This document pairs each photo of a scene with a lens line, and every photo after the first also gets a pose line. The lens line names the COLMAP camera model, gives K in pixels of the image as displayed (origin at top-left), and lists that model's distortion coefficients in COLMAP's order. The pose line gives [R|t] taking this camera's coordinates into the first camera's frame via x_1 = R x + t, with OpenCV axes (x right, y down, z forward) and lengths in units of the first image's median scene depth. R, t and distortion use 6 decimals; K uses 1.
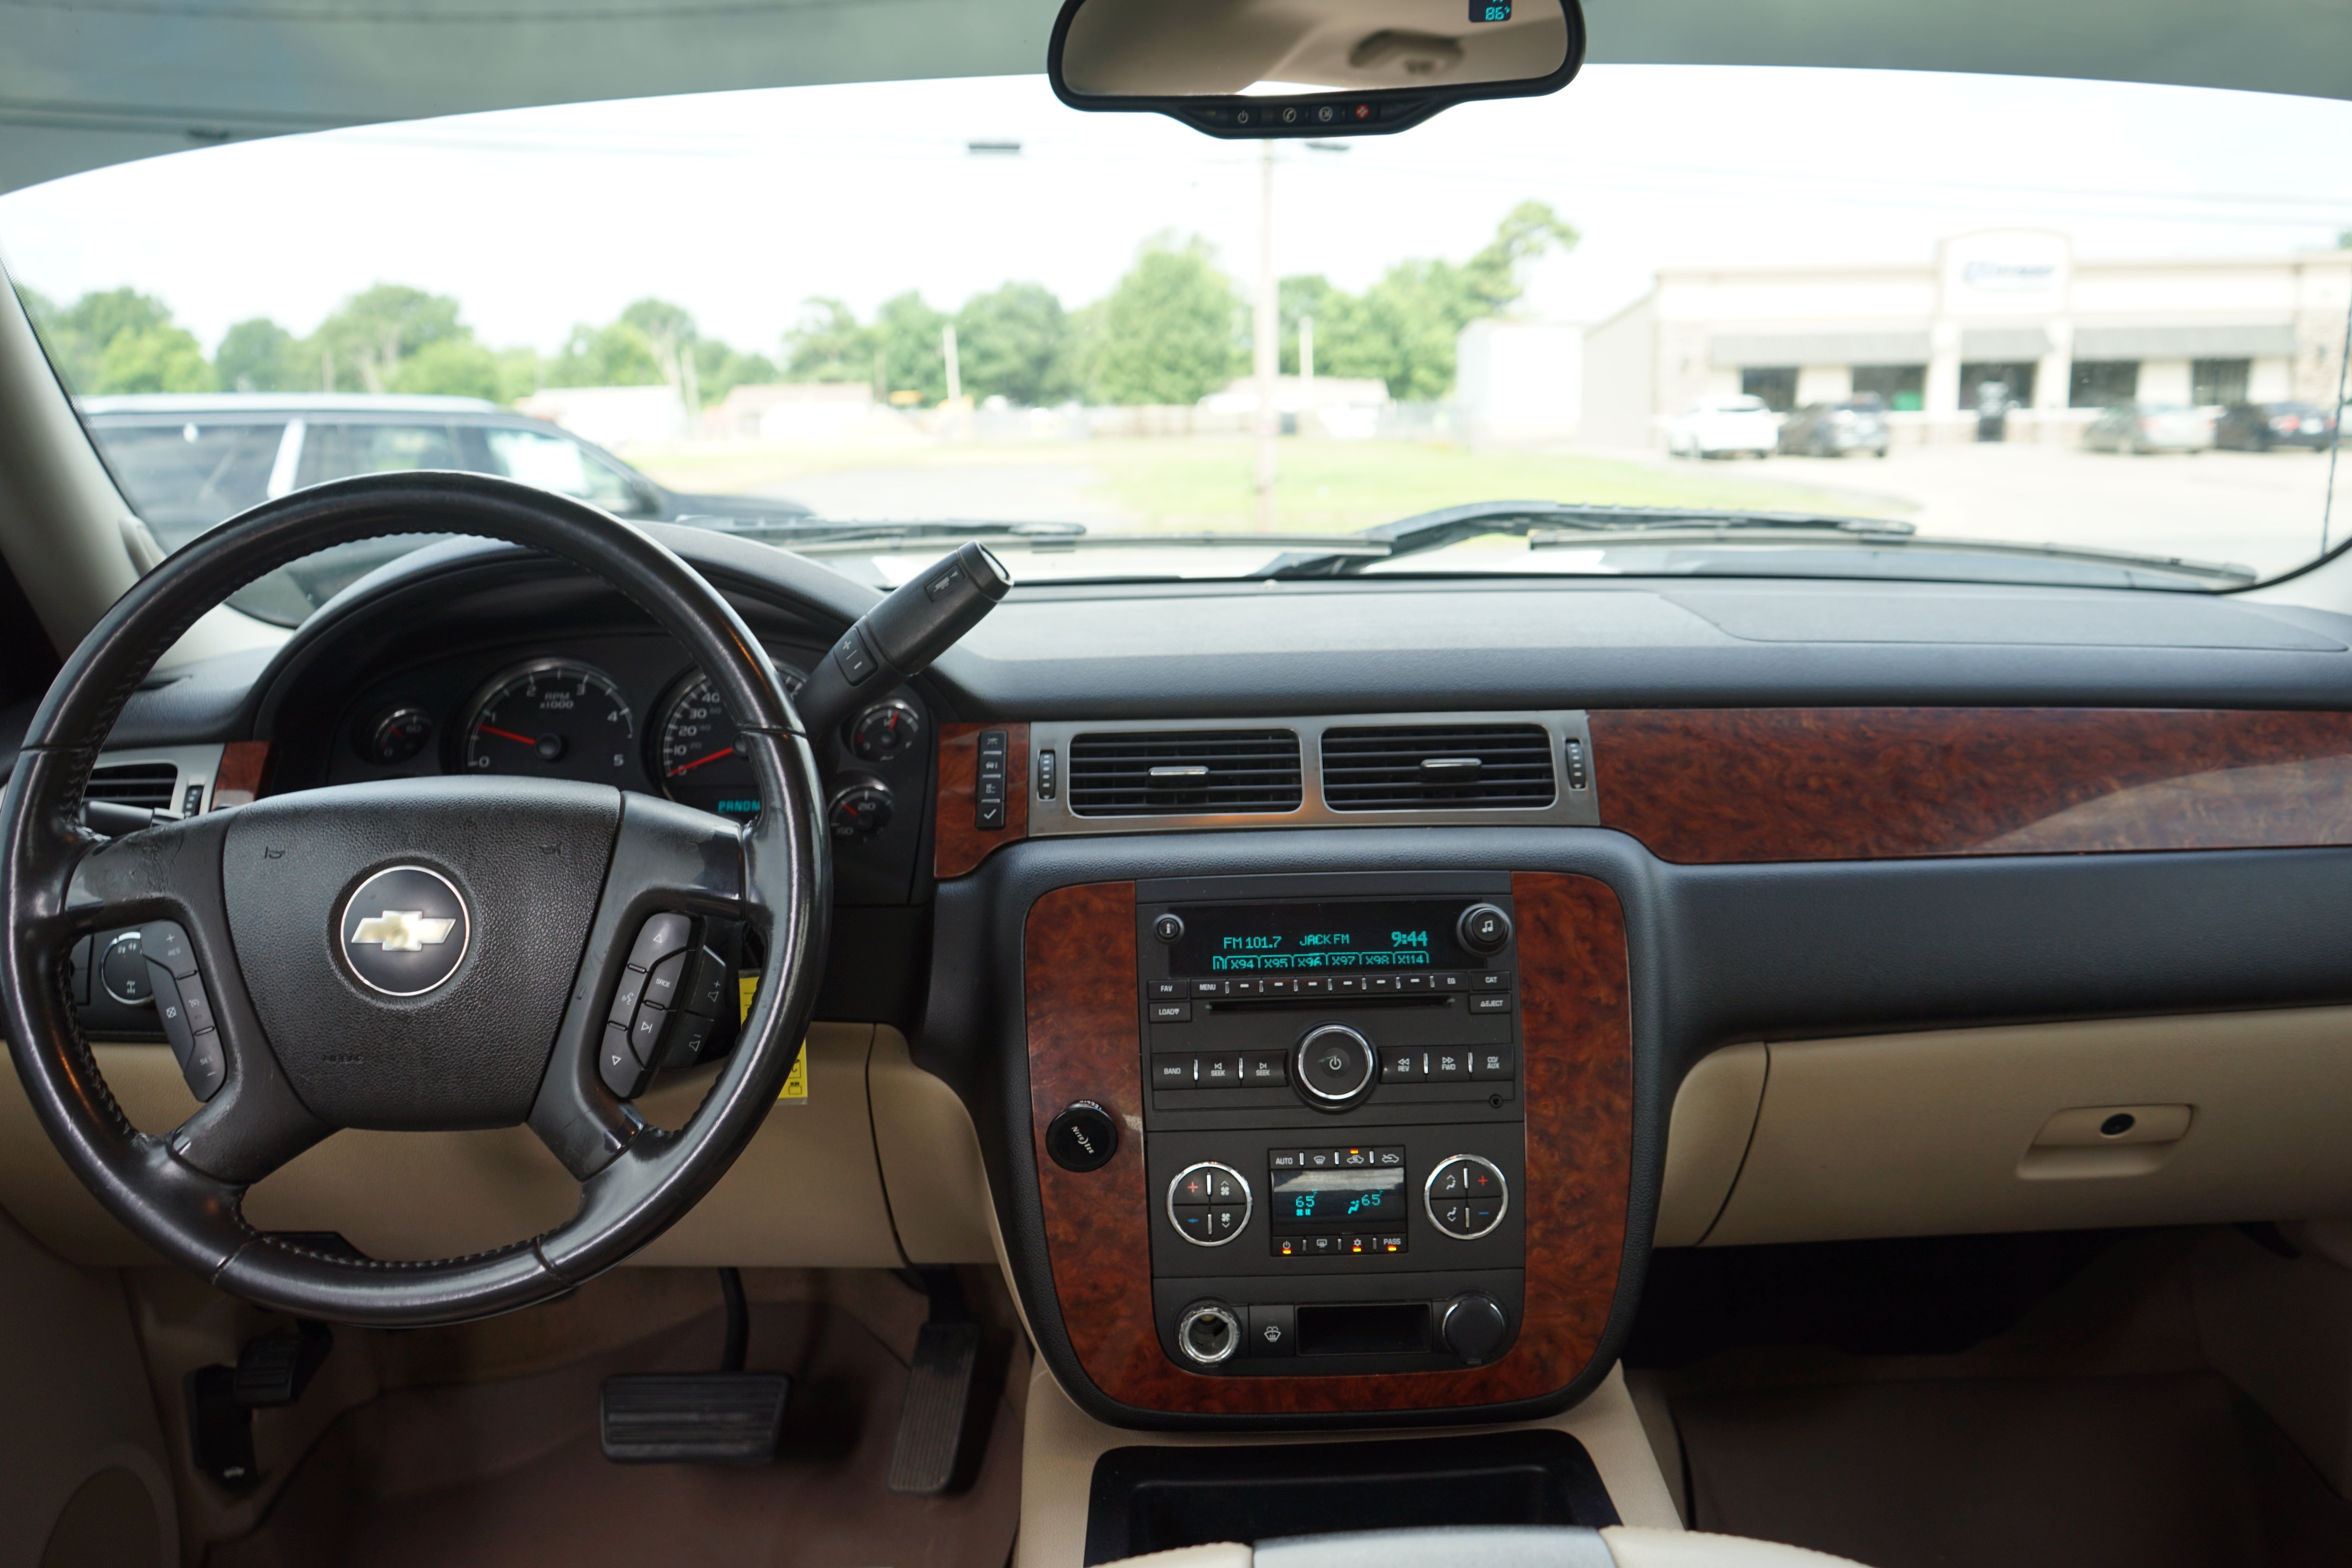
lens RADIAL K [[1828.2, 0, 1176.0], [0, 1828.2, 784.0], [0, 0, 1]] dist [-0.027789, 0.001129]
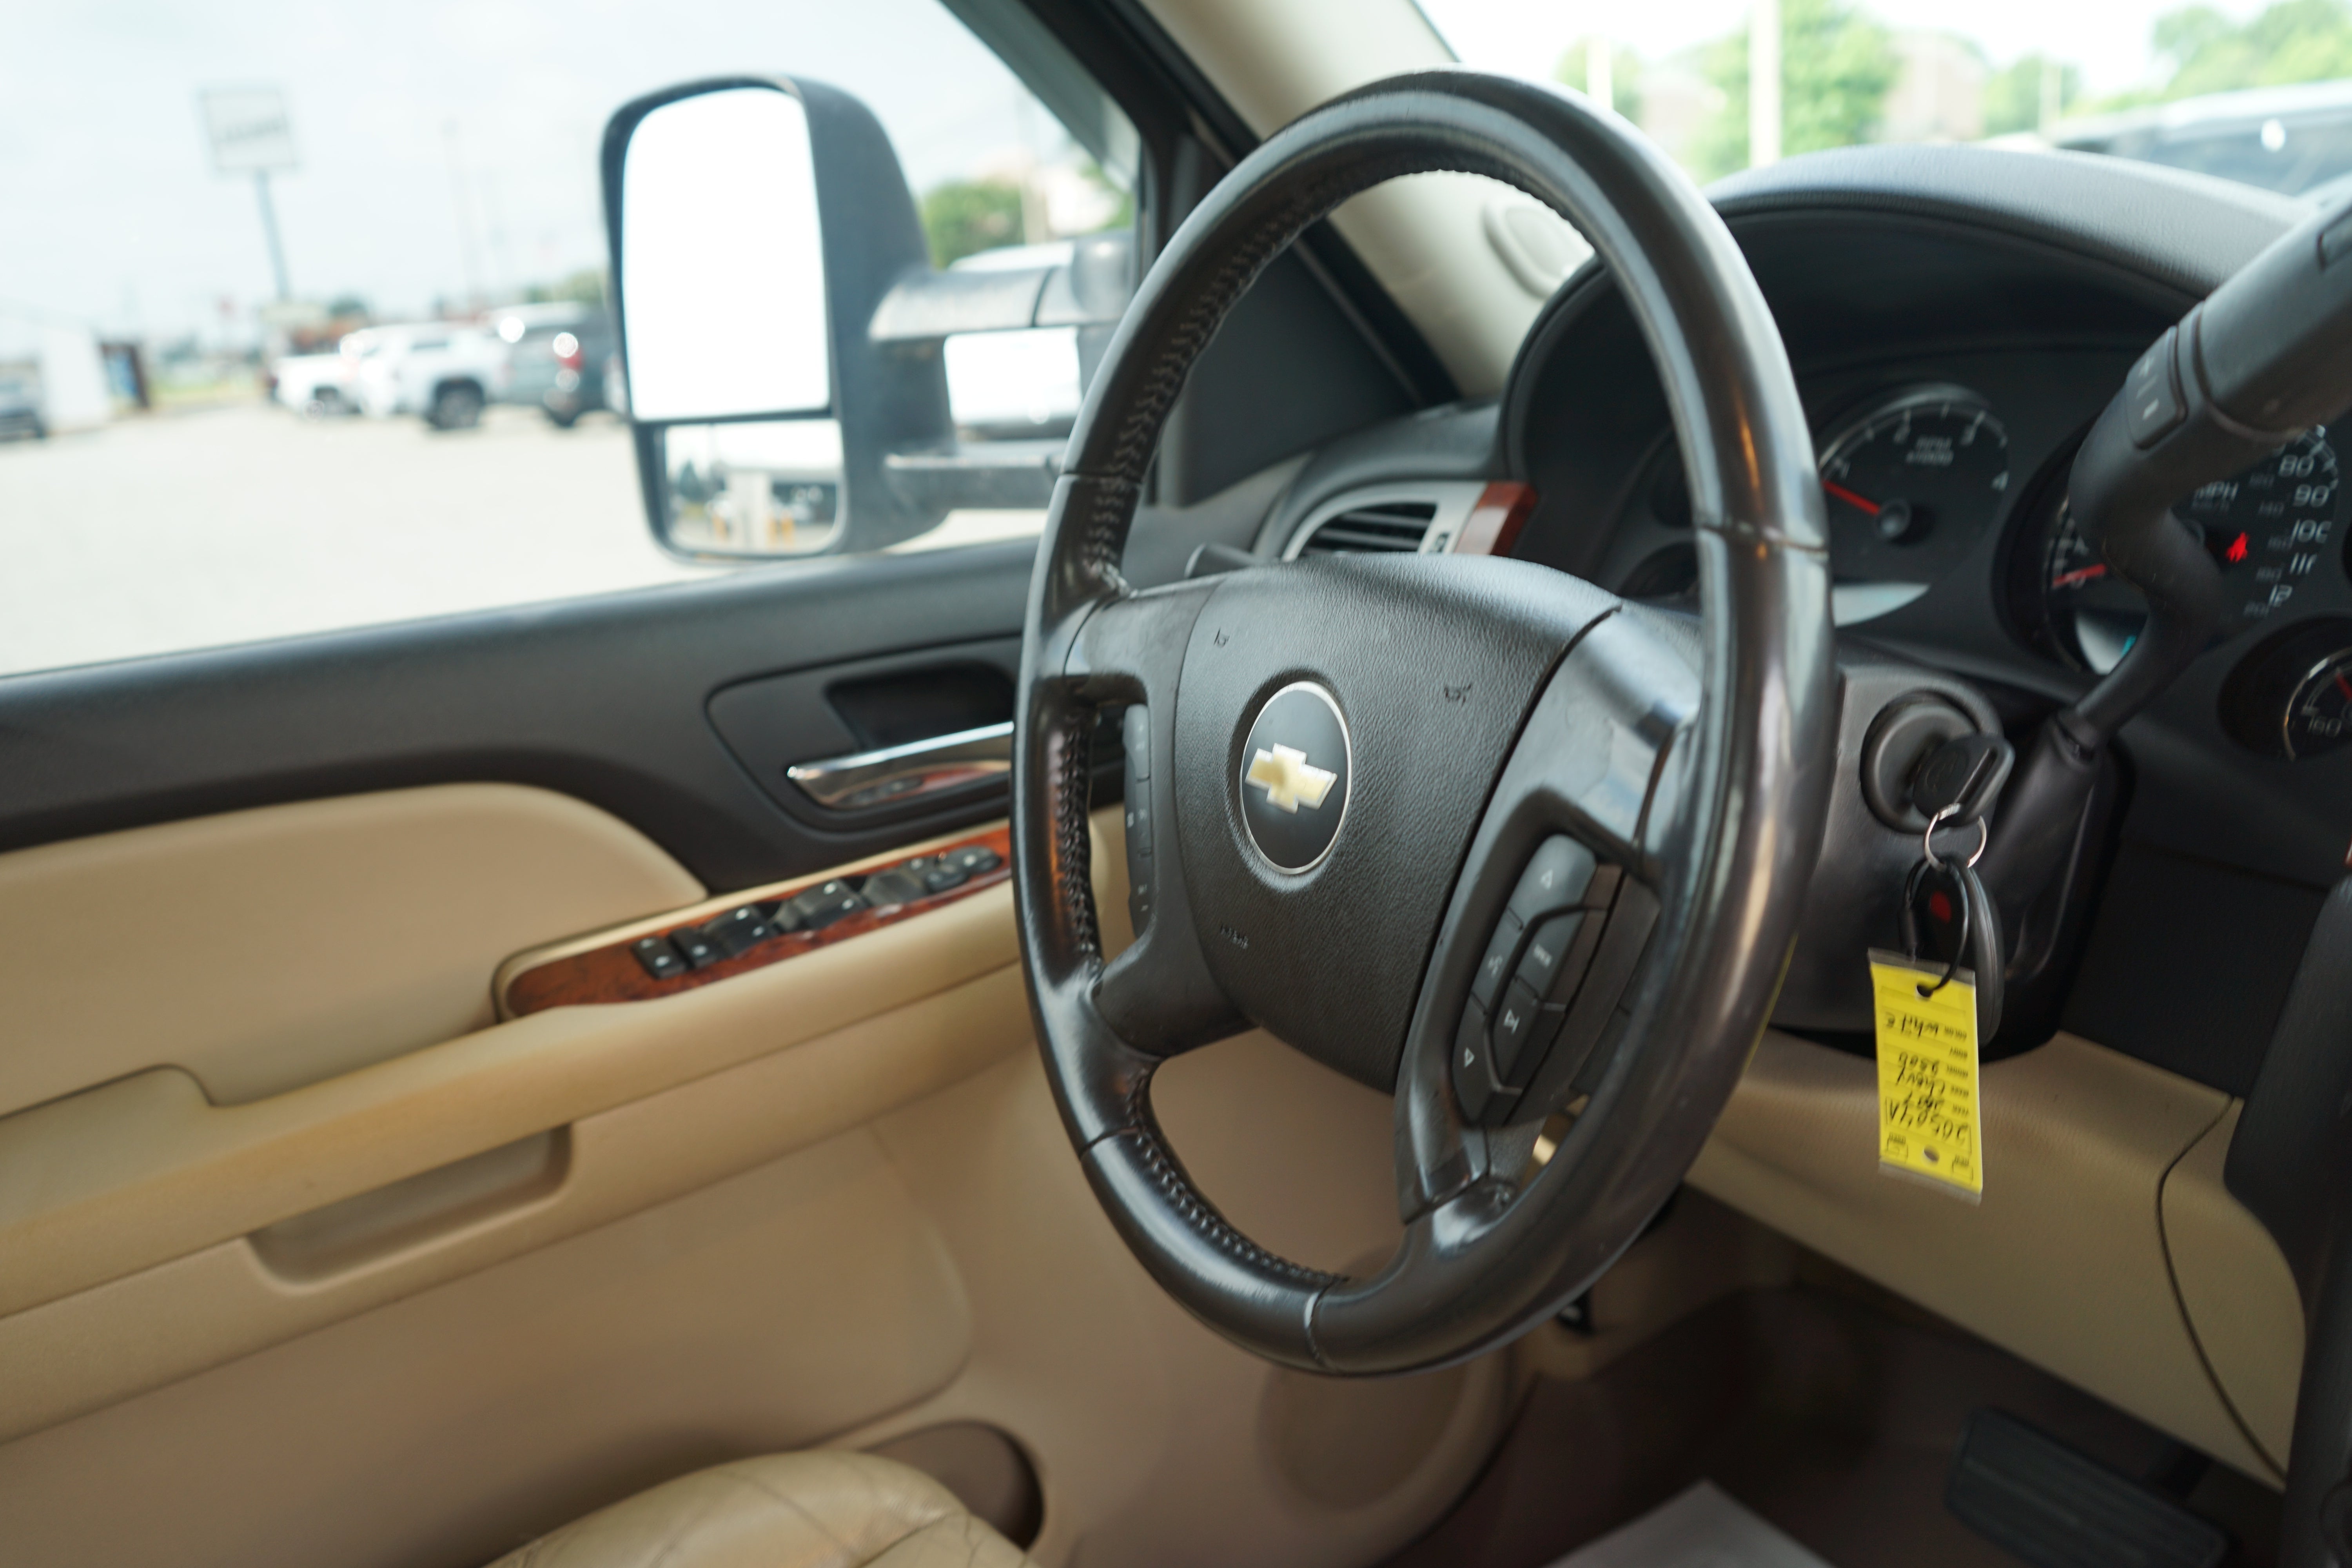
lens RADIAL K [[1887.2, 0, 1179.8], [0, 1887.2, 798.8], [0, 0, 1]] dist [-0.028604, 0.021952]
pose [[0.533994, 0.205054, -0.820246, 0.111607], [-0.082197, 0.978140, 0.191015, -0.036025], [0.841483, -0.034579, 0.539175, 0.487028]]
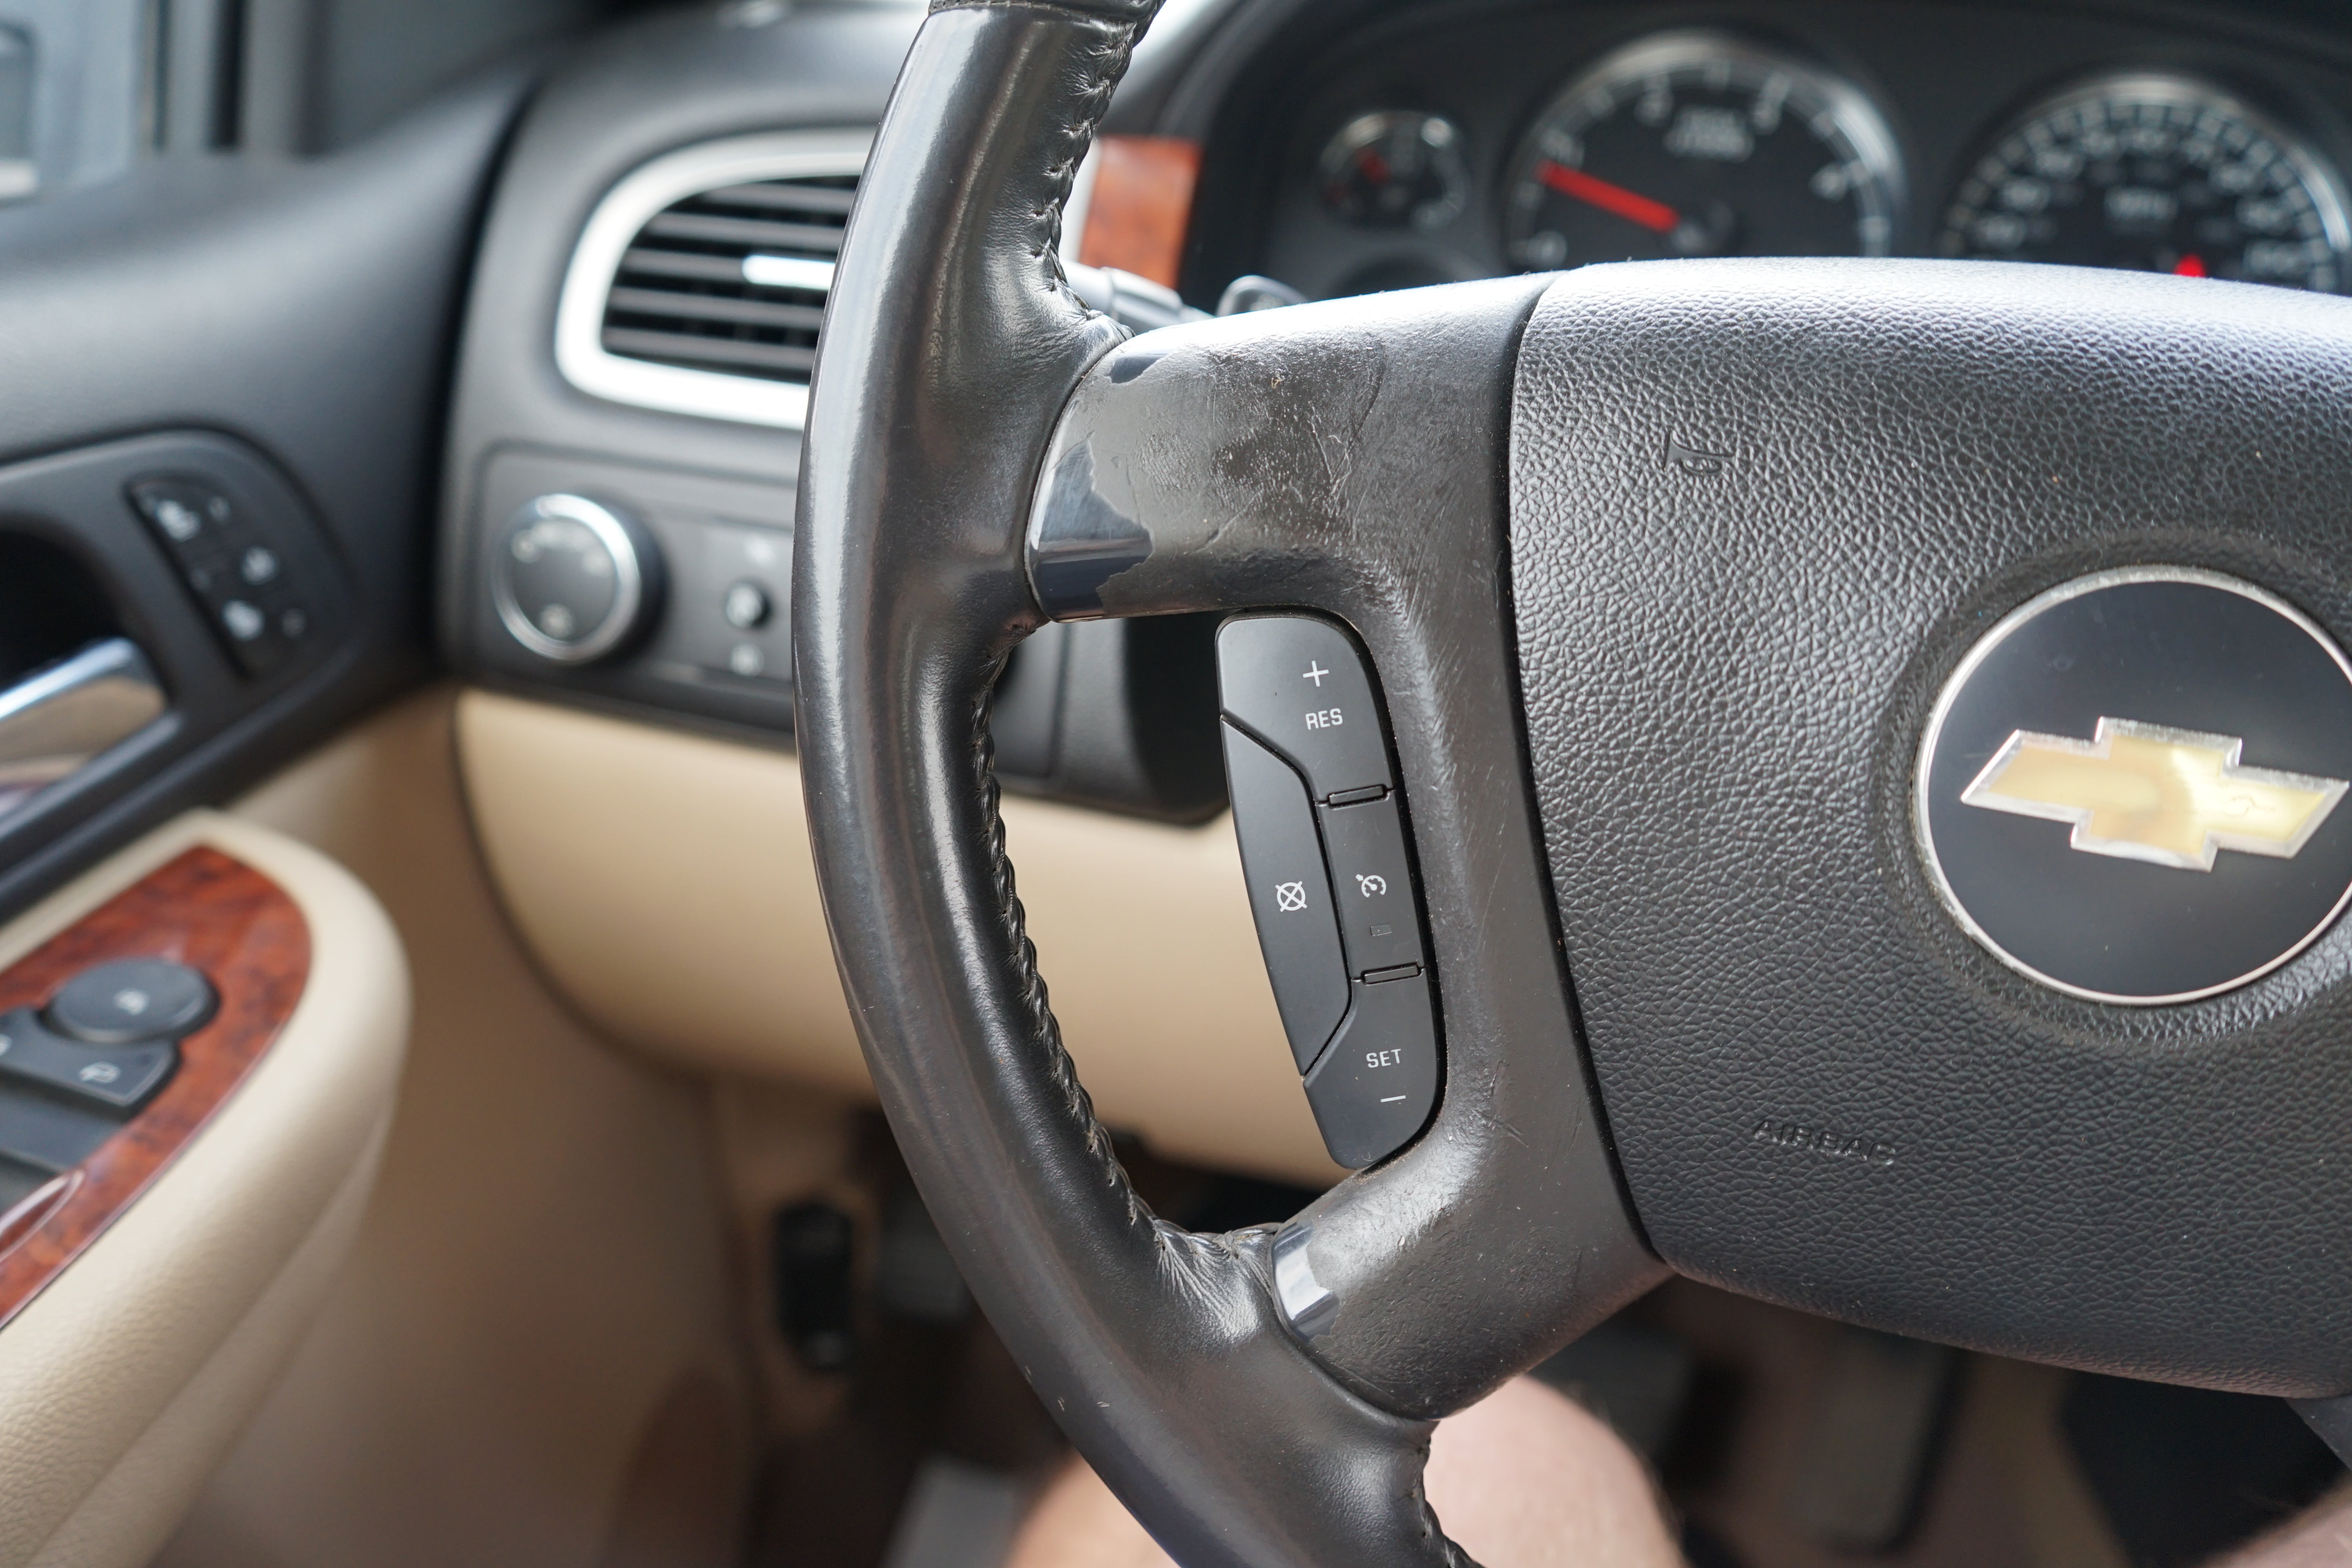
lens RADIAL K [[1904.1, 0, 1182.8], [0, 1904.1, 816.6], [0, 0, 1]] dist [-0.034194, 0.078358]
pose [[0.977491, 0.156491, -0.141499, -0.448814], [-0.118007, 0.961502, 0.248168, 0.021553], [0.174888, -0.225884, 0.958327, 0.564380]]
